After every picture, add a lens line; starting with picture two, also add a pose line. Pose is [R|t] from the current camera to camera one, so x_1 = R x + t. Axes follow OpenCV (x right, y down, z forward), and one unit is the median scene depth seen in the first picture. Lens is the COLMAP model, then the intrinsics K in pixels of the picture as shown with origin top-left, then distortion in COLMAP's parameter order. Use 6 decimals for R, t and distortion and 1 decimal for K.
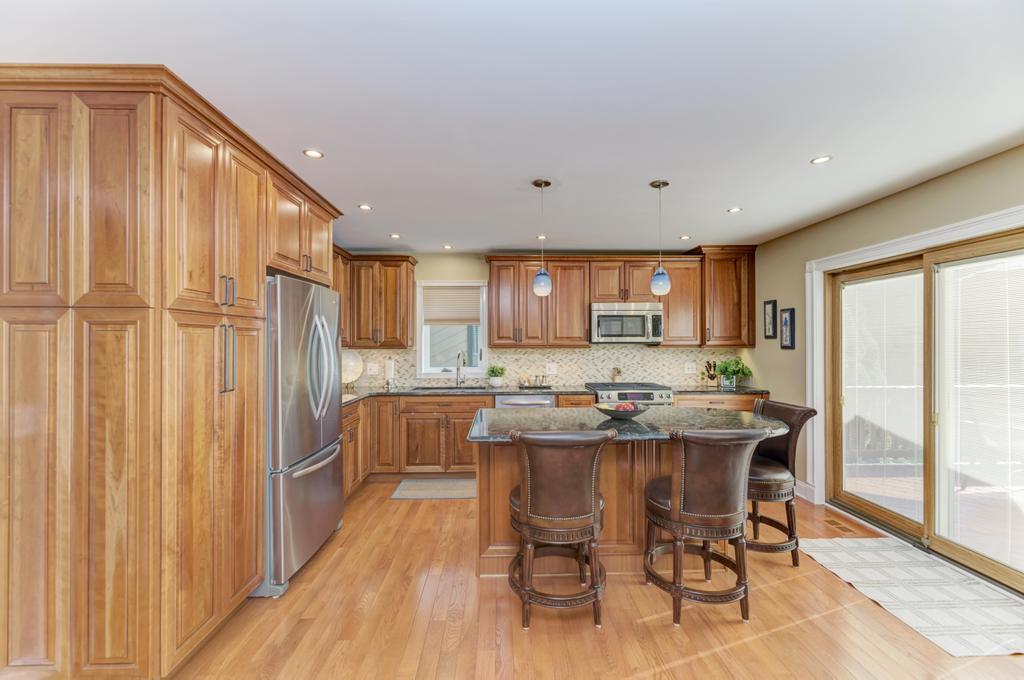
lens RADIAL K [[422.5, 0, 510.8], [0, 422.5, 341.8], [0, 0, 1]] dist [0.000979, -0.000121]
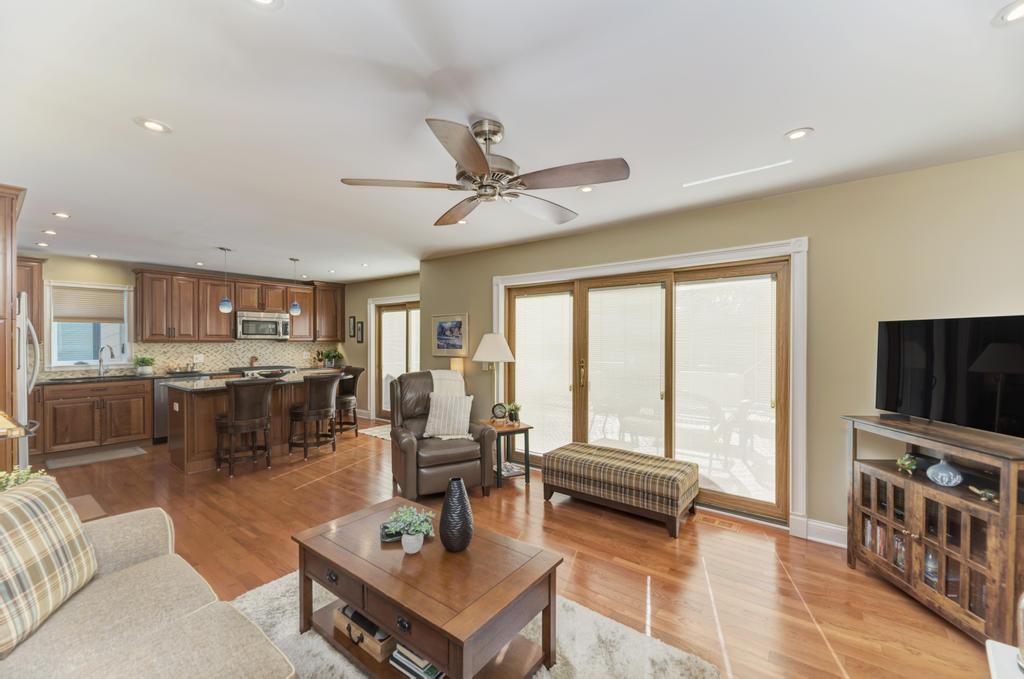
lens RADIAL K [[412.7, 0, 516.9], [0, 412.7, 344.1], [0, 0, 1]] dist [-0.001024, -0.001375]
pose [[0.628239, -0.004355, 0.778008, -0.301645], [-0.006240, 0.999924, 0.010635, -0.000972], [-0.777995, -0.011536, 0.628164, -0.623789]]
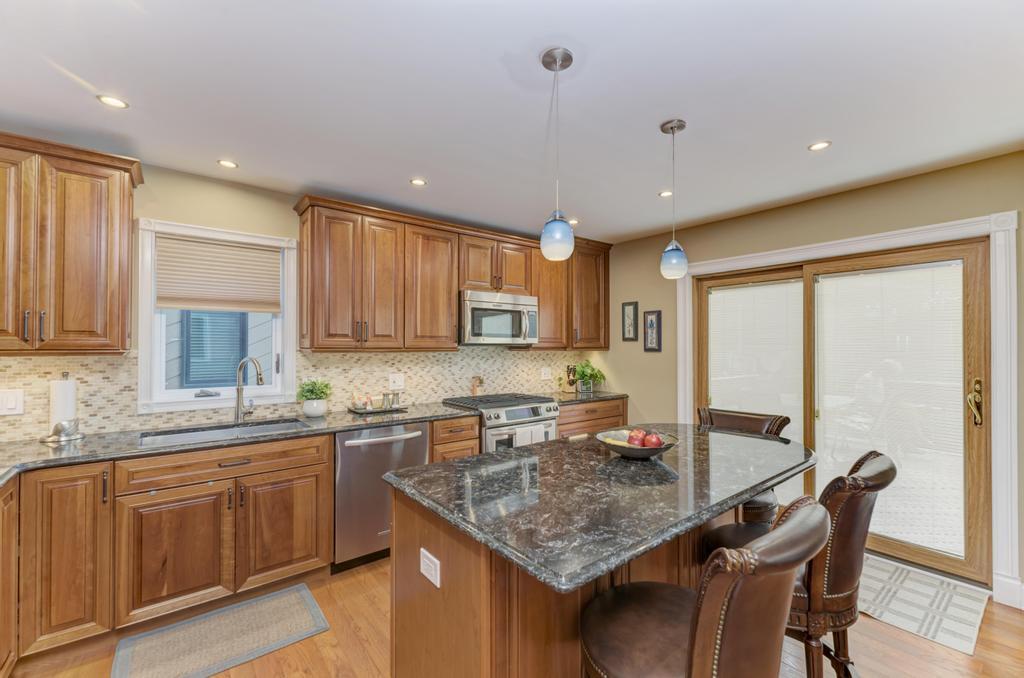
lens RADIAL K [[422.5, 0, 509.2], [0, 422.5, 343.4], [0, 0, 1]] dist [0.000979, -0.000121]
pose [[0.799613, 0.006316, 0.600483, -0.185428], [-0.004873, 0.999980, -0.004029, 0.003151], [-0.600496, 0.000295, 0.799628, 0.361038]]
